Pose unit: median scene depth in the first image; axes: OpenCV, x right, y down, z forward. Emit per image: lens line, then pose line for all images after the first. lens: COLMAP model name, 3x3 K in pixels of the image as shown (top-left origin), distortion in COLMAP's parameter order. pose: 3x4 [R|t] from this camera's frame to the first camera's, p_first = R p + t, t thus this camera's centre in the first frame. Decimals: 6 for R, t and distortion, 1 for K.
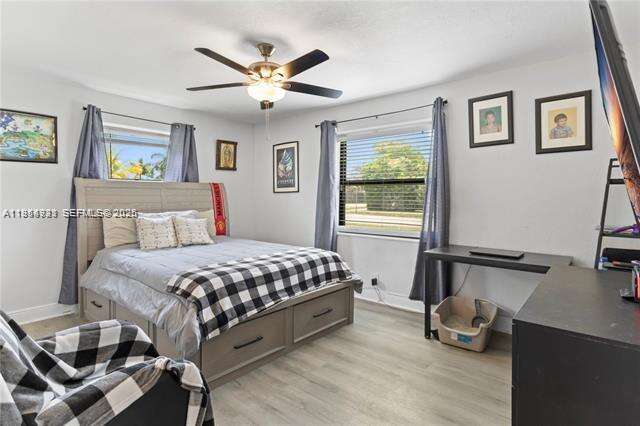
lens RADIAL K [[337.5, 0, 319.4], [0, 337.5, 194.3], [0, 0, 1]] dist [-0.000259, -0.000083]
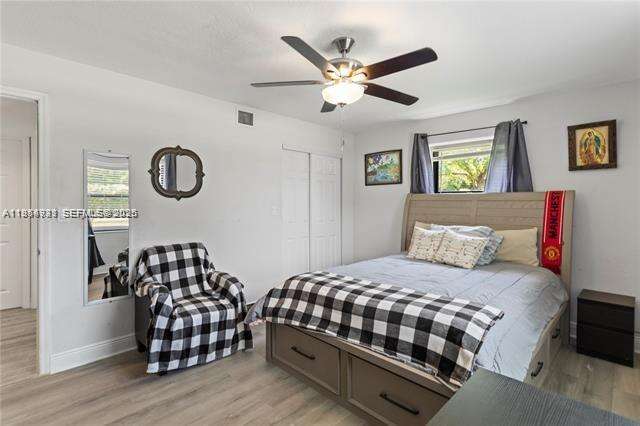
lens RADIAL K [[311.1, 0, 319.2], [0, 311.1, 203.8], [0, 0, 1]] dist [-0.003168, -0.000479]
pose [[-0.080456, -0.001498, -0.996757, 0.465335], [-0.001013, 0.999998, -0.001421, -0.007534], [0.996758, 0.000895, -0.080457, 0.719575]]
